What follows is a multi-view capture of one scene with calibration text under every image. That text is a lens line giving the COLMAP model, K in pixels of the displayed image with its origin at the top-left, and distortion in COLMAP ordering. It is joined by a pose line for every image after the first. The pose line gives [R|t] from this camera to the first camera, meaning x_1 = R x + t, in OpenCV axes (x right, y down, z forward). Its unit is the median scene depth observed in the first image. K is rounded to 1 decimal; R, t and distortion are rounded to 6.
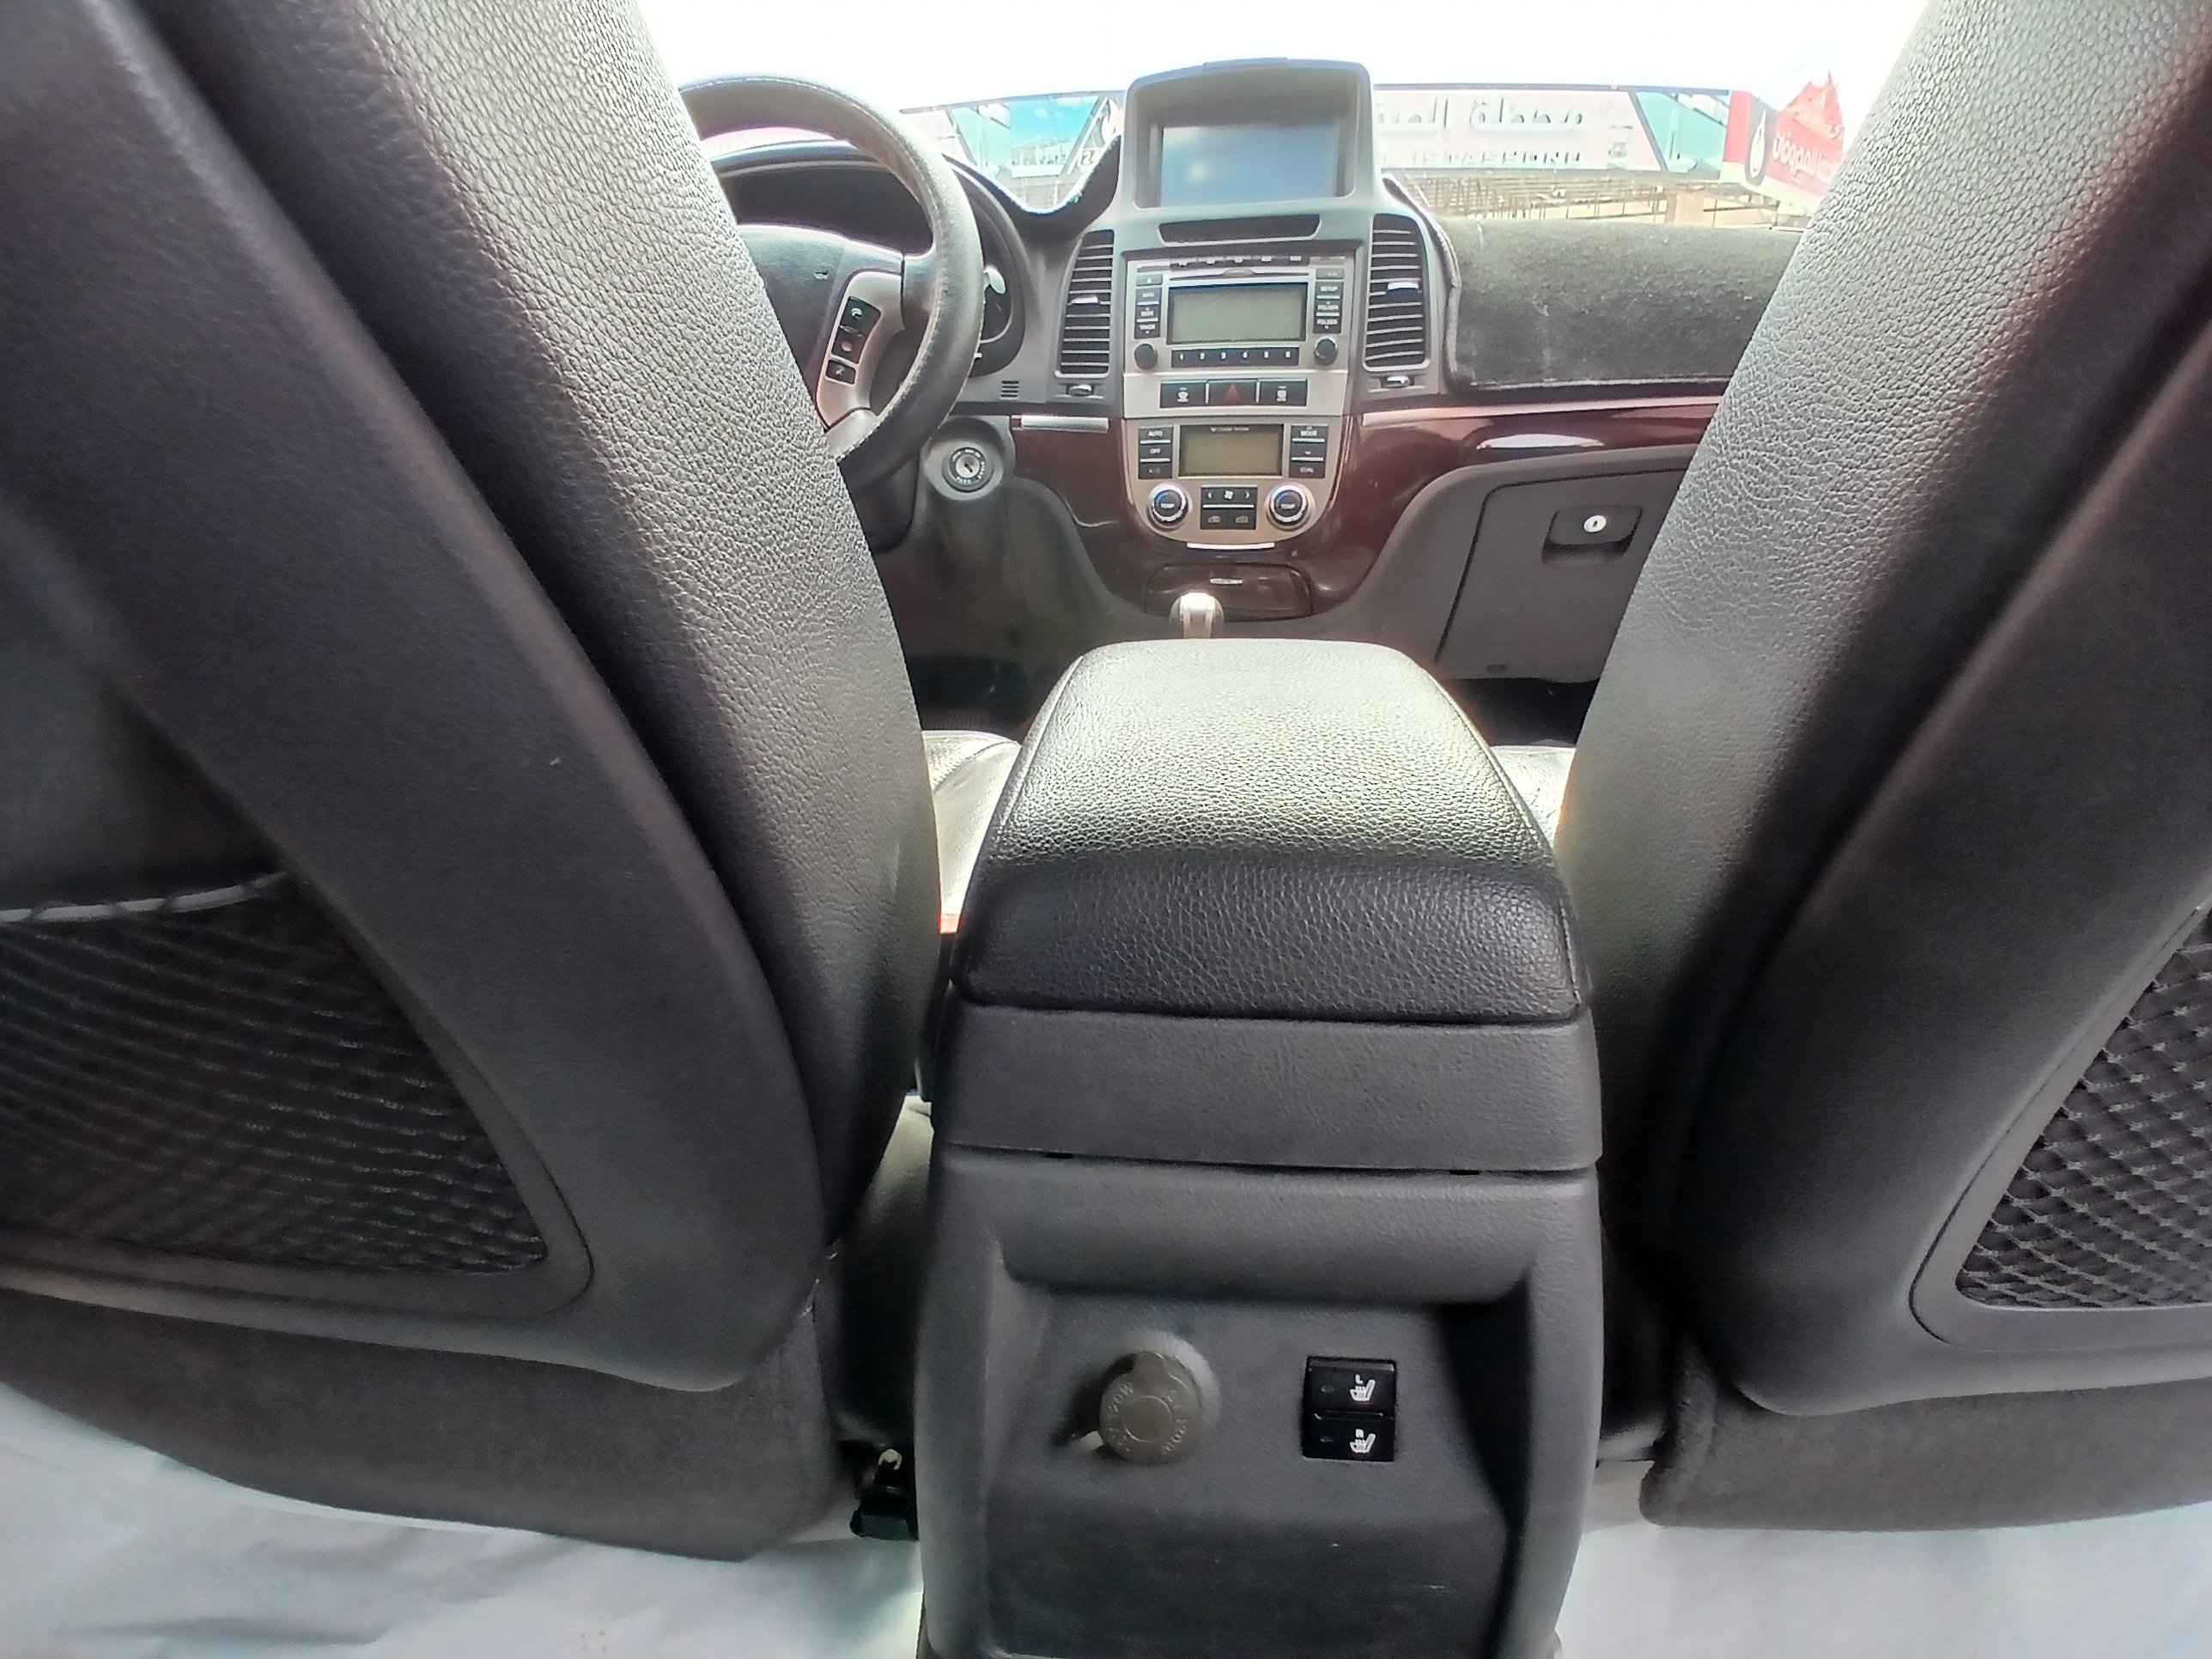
lens RADIAL K [[1107.2, 0, 1104.2], [0, 1107.2, 830.4], [0, 0, 1]] dist [-0.034284, -0.021416]
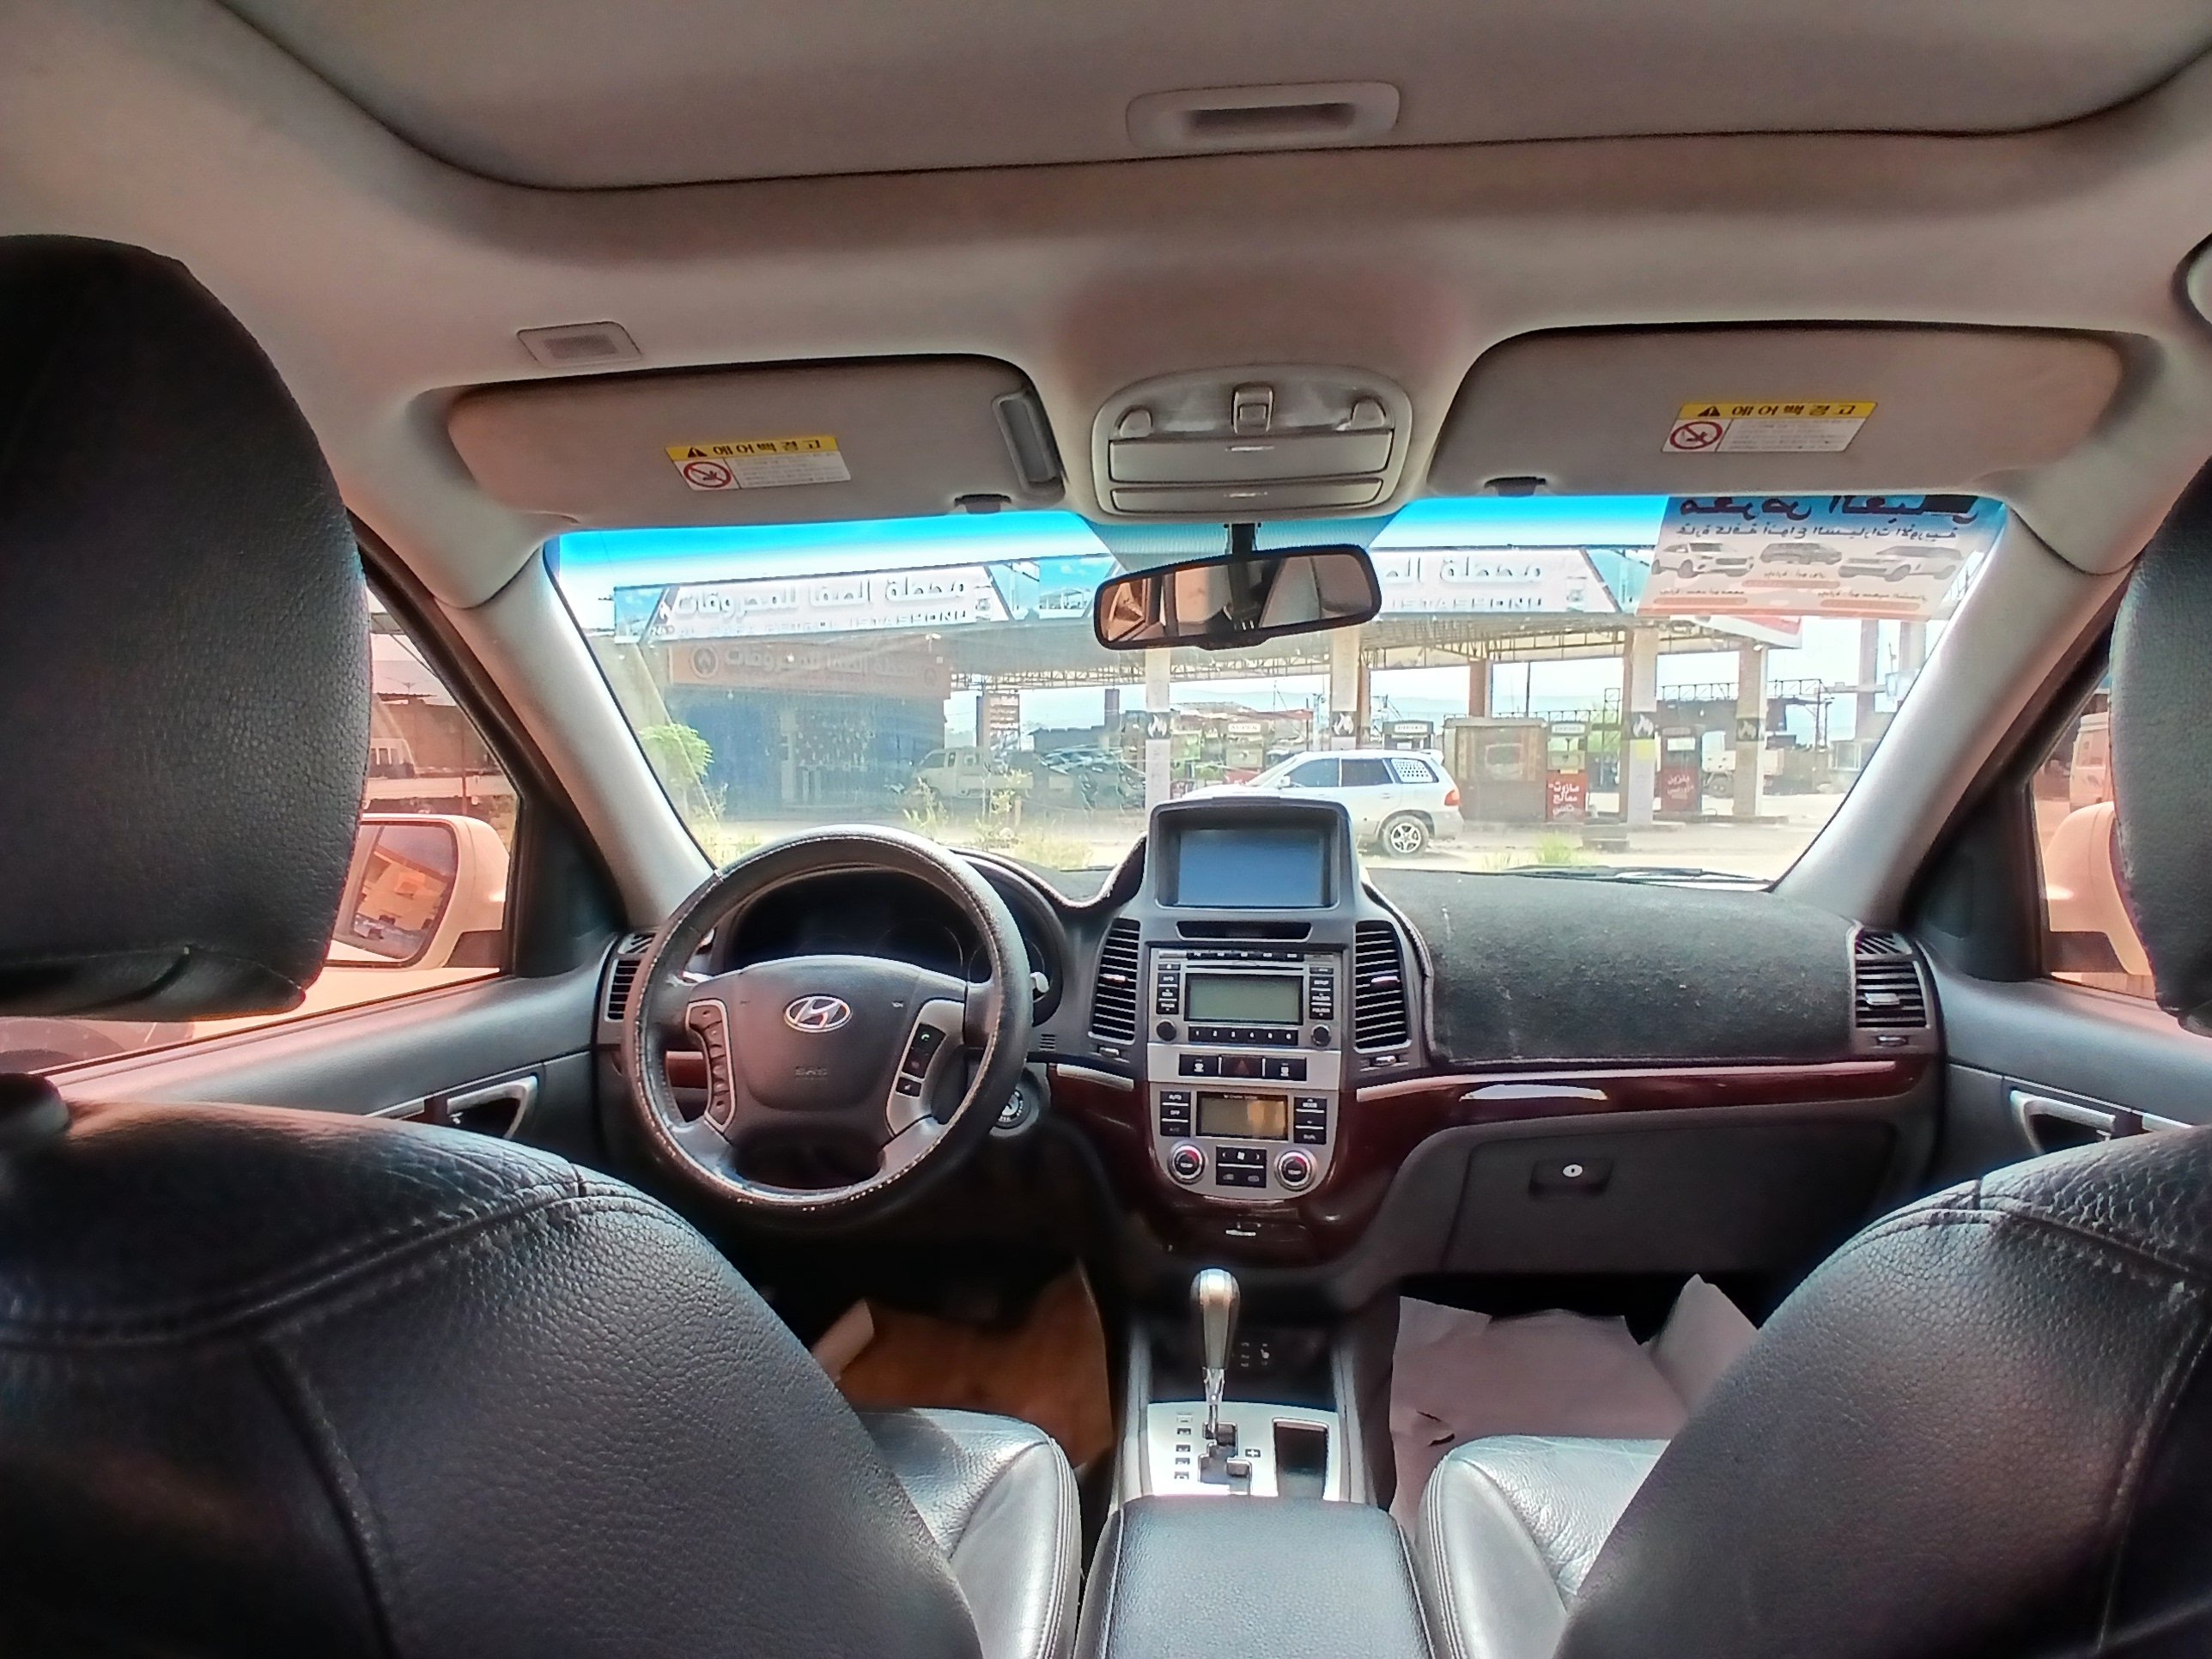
lens RADIAL K [[1107.2, 0, 1105.0], [0, 1107.2, 811.3], [0, 0, 1]] dist [-0.034284, -0.021416]
pose [[0.999885, 0.009322, -0.011985, -0.015522], [-0.012959, 0.935274, -0.353688, -0.236653], [0.007912, 0.353802, 0.935287, -0.178665]]
